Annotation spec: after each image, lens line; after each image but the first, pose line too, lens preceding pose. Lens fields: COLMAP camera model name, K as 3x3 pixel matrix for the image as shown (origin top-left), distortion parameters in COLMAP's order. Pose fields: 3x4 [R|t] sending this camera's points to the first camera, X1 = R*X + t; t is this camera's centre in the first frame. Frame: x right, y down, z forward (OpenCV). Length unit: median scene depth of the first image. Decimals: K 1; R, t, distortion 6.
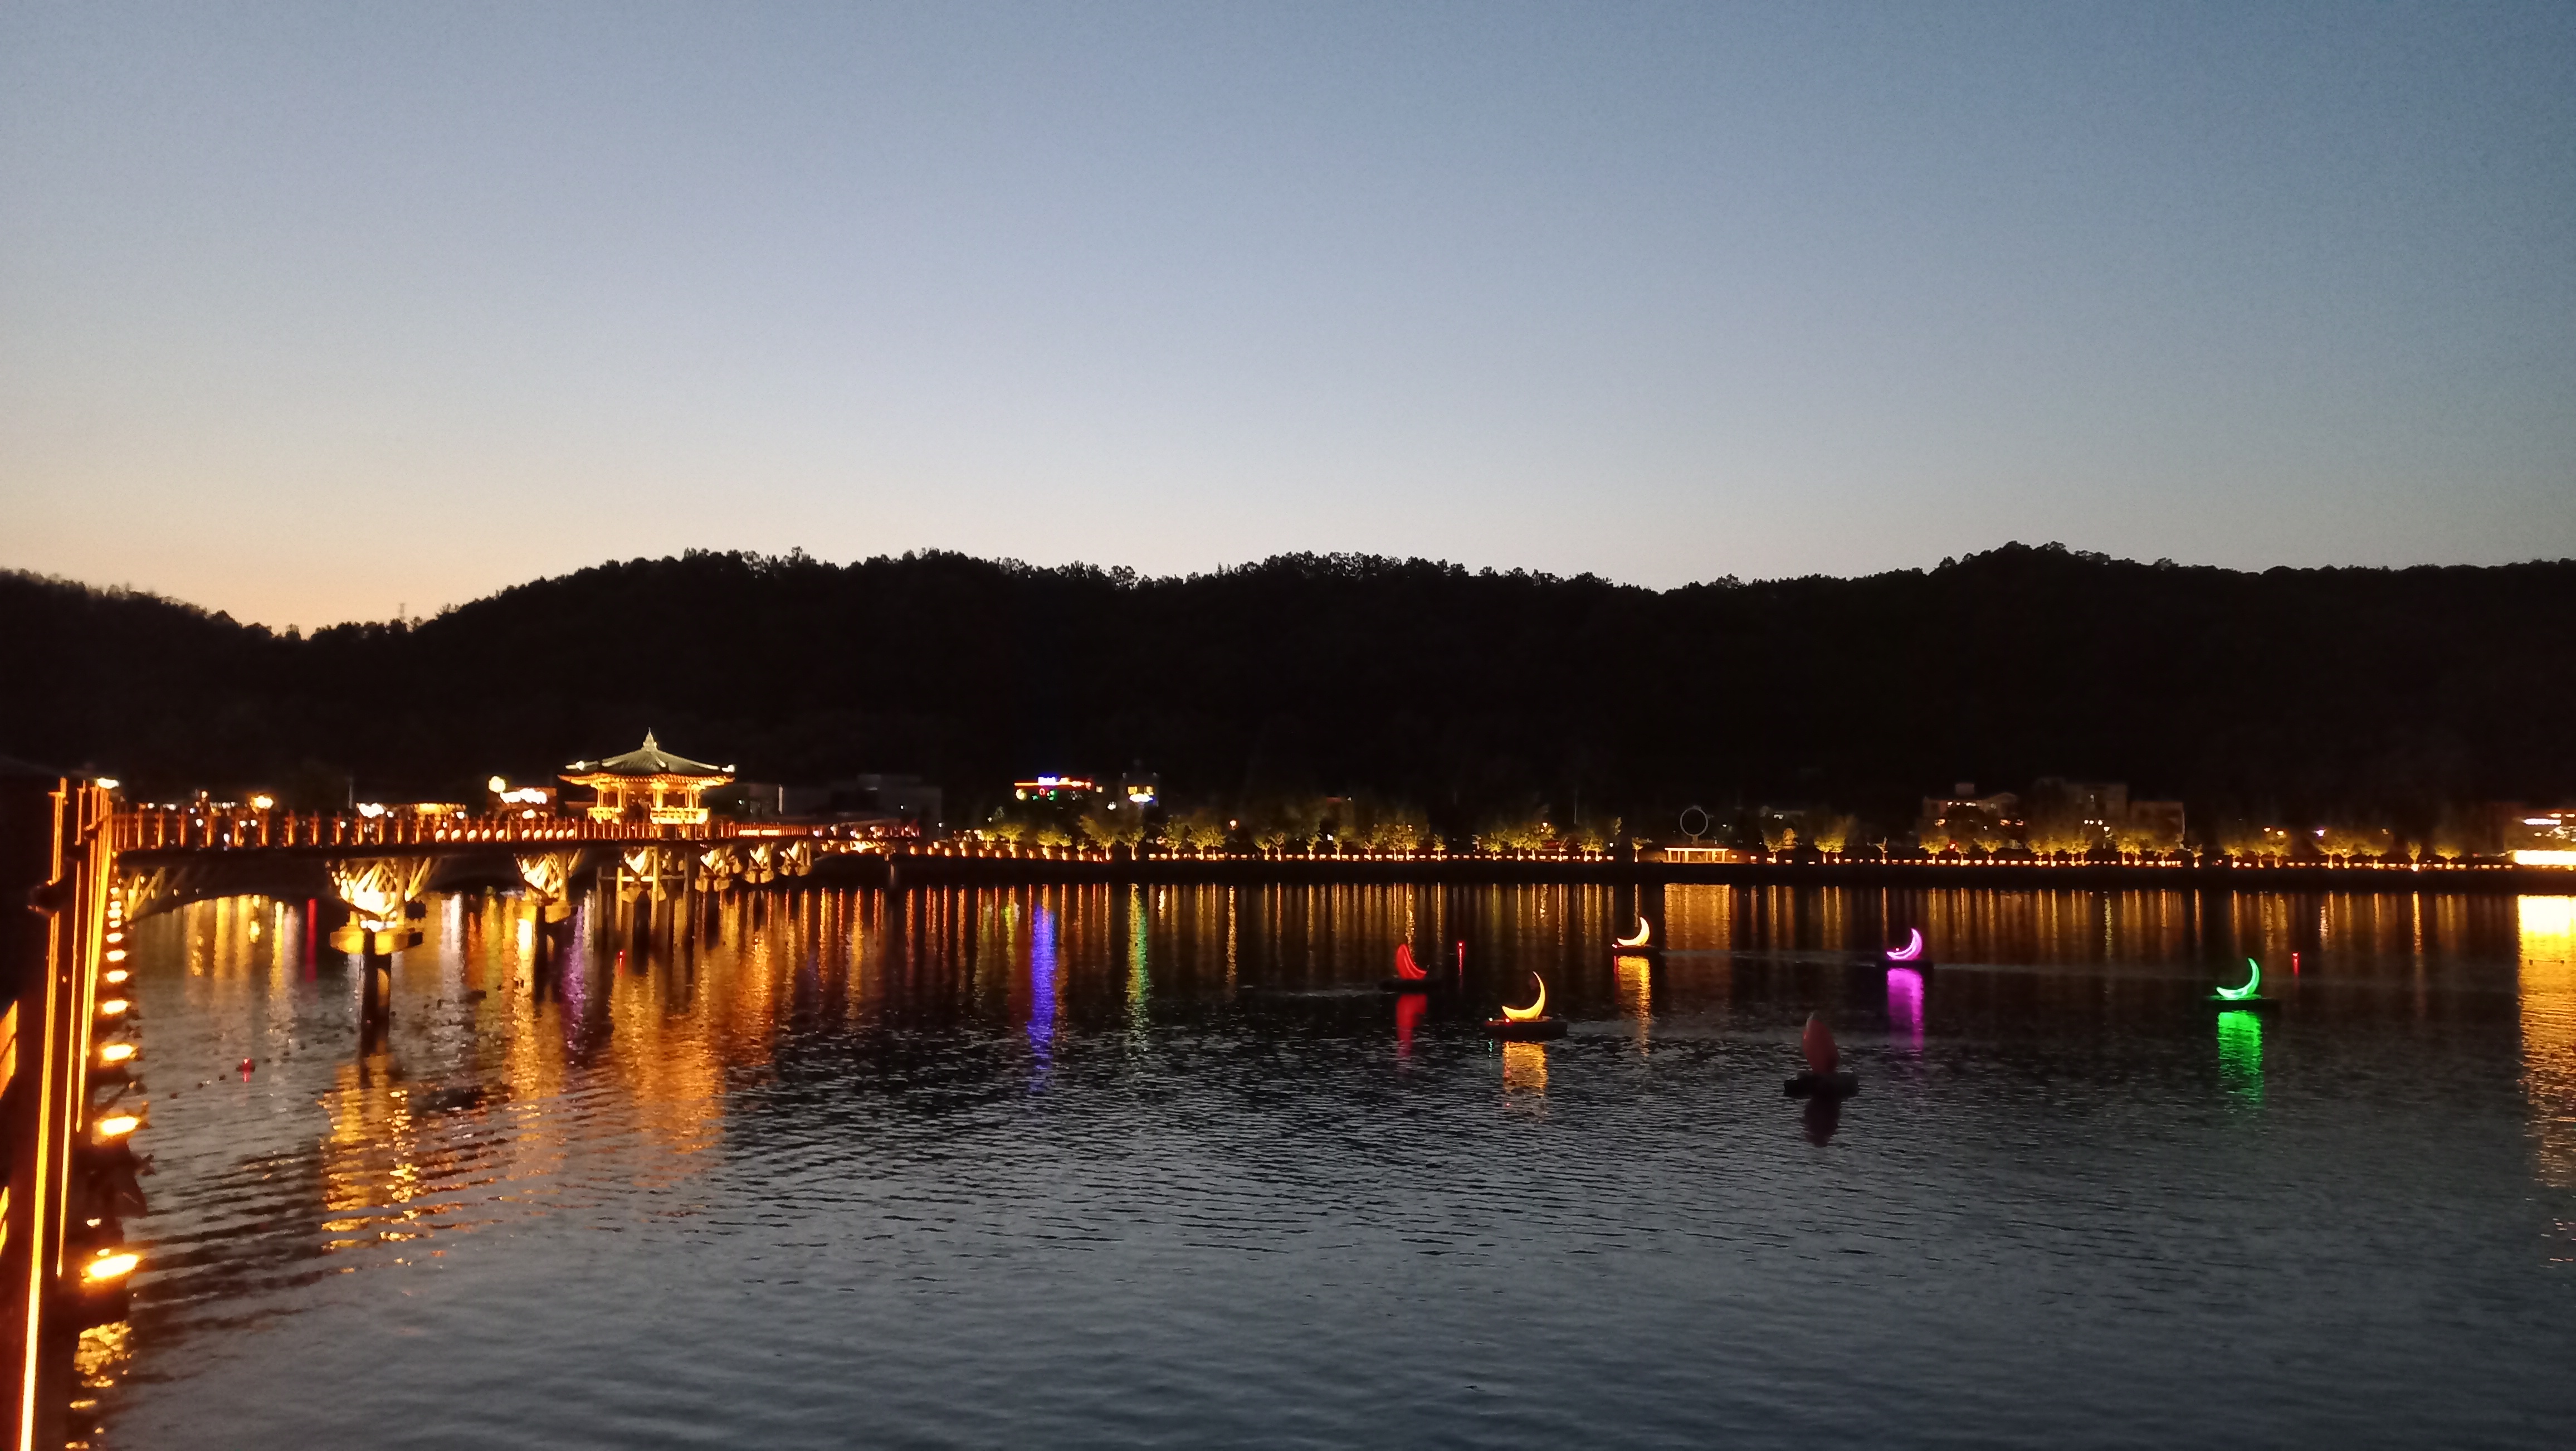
lens RADIAL K [[1821.9, 0, 1353.4], [0, 1821.9, 718.2], [0, 0, 1]] dist [0.102843, -0.150295]
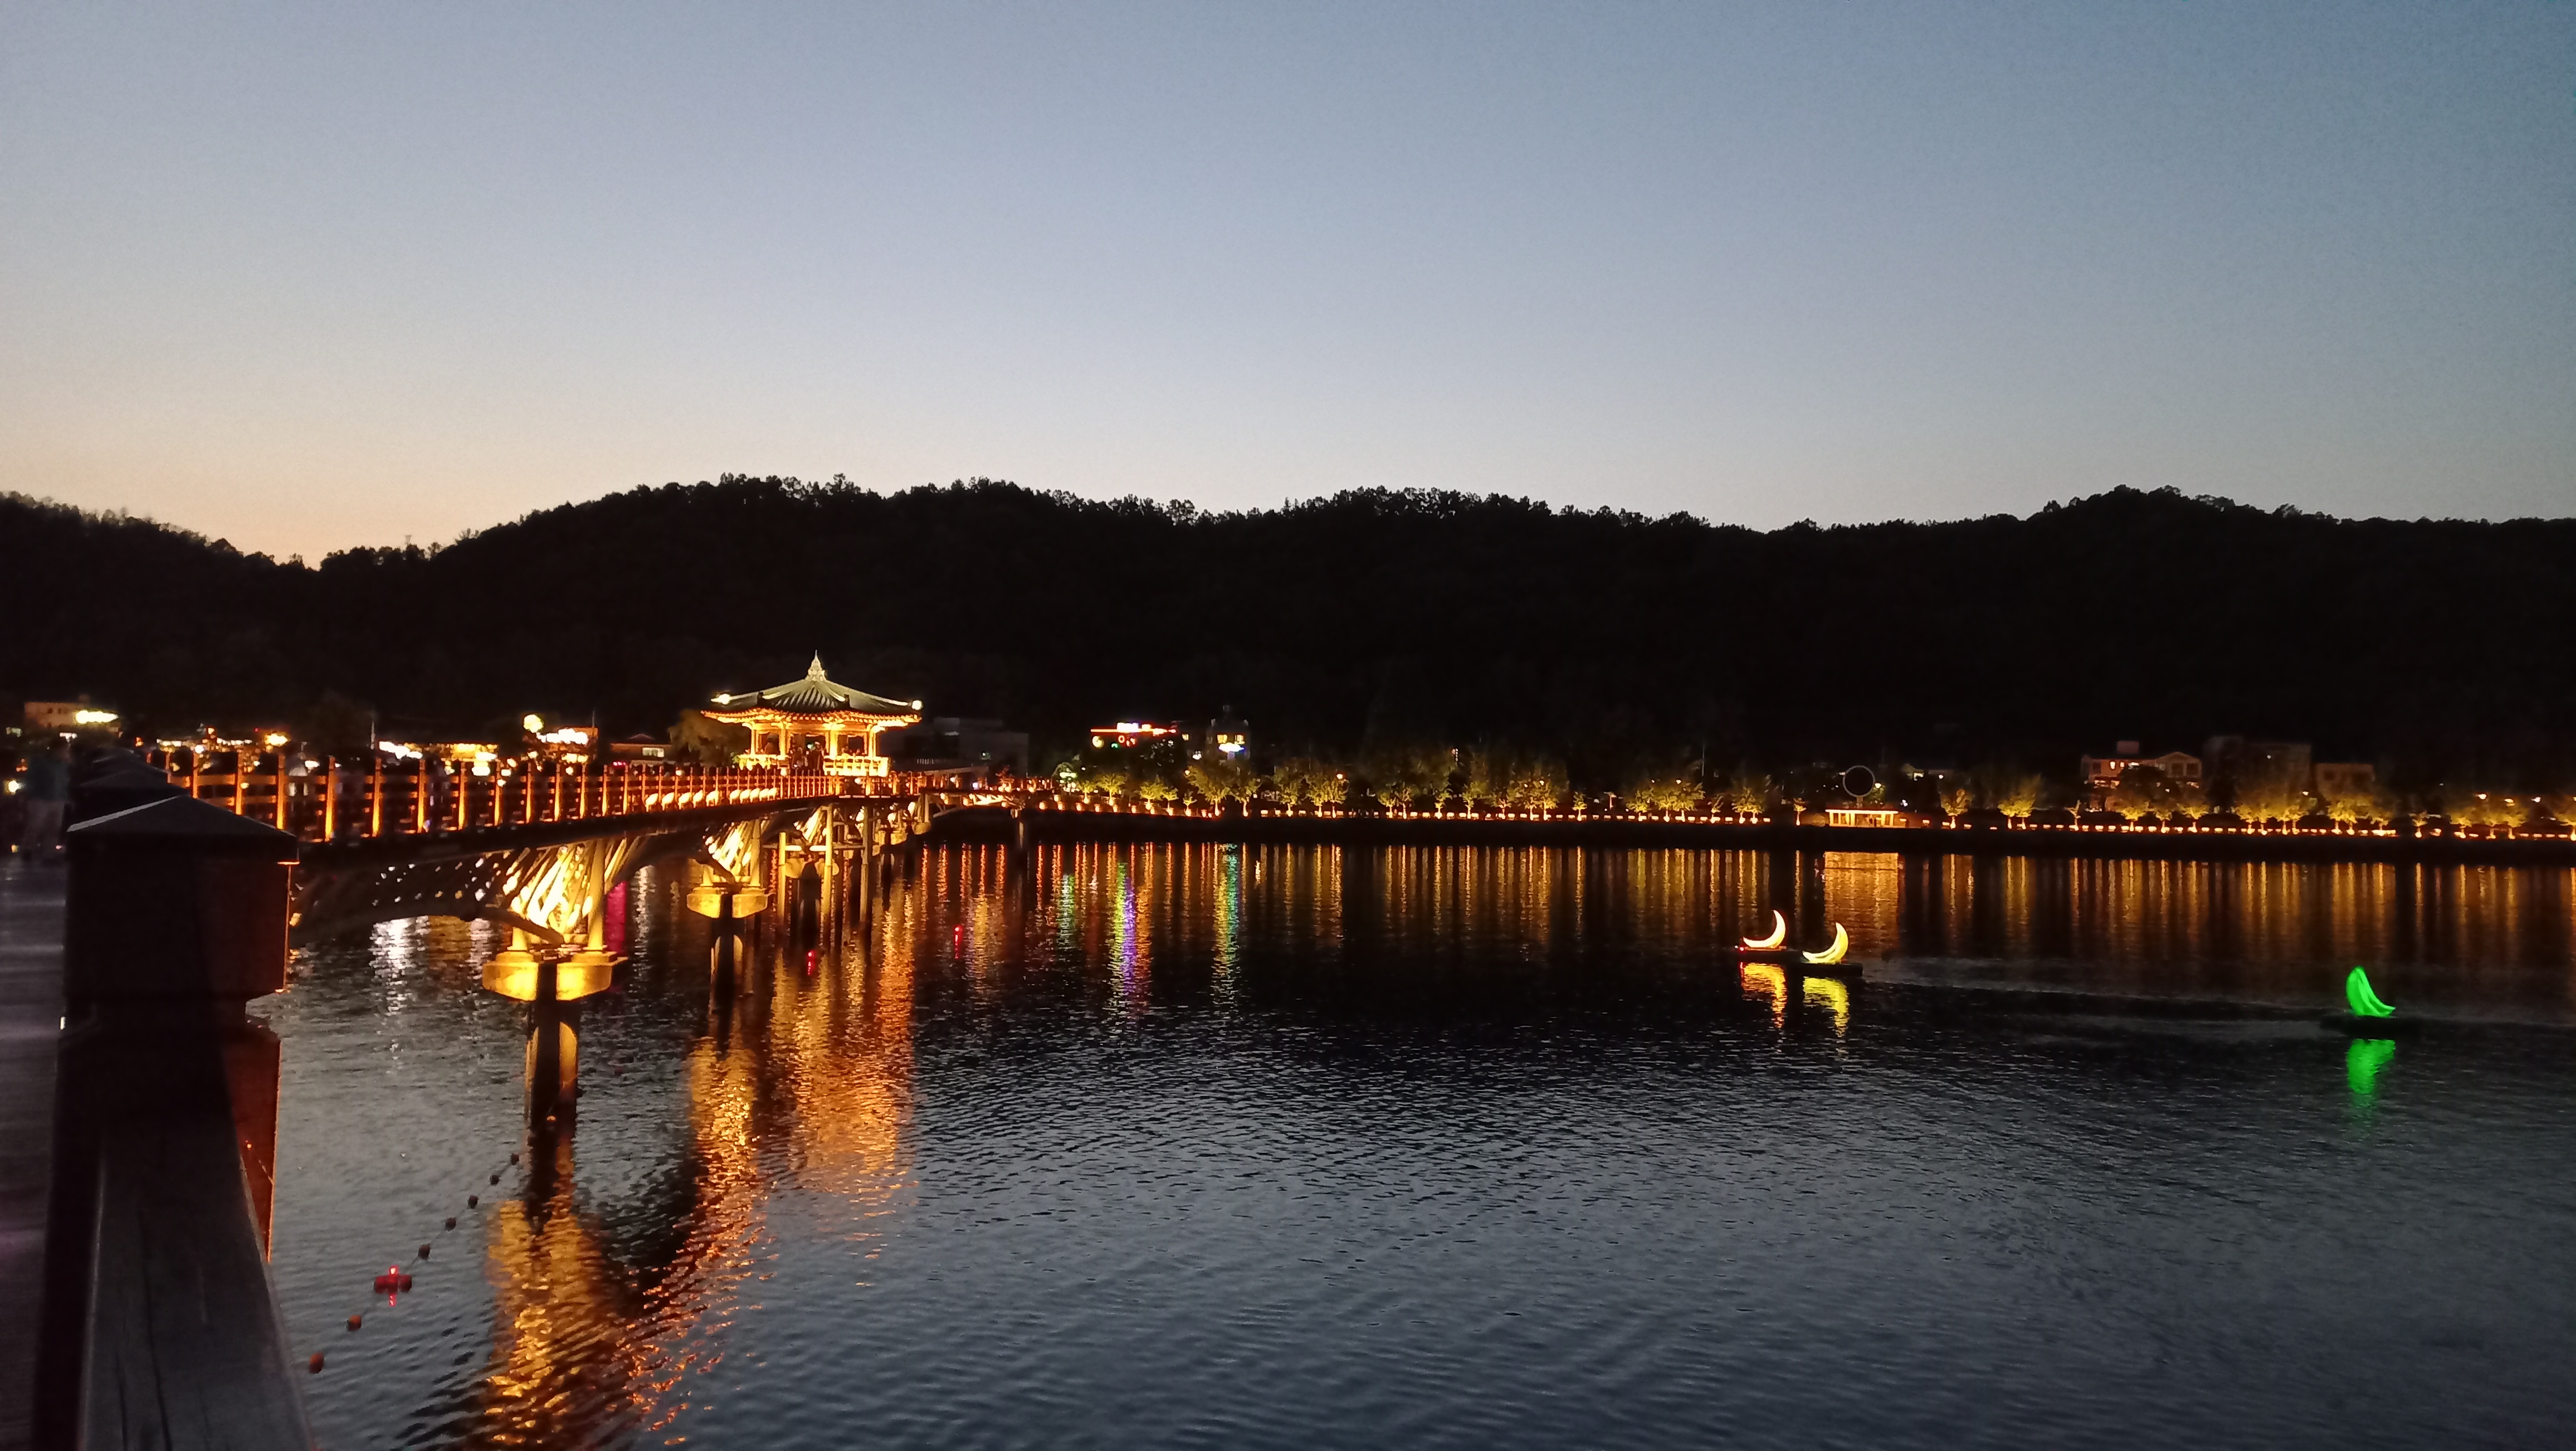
lens RADIAL K [[1821.9, 0, 1353.4], [0, 1821.9, 718.2], [0, 0, 1]] dist [0.102843, -0.150295]
pose [[0.999927, 0.011932, 0.001889, -0.061270], [-0.011979, 0.999560, 0.027148, 0.003790], [-0.001564, -0.027168, 0.999630, 0.090699]]
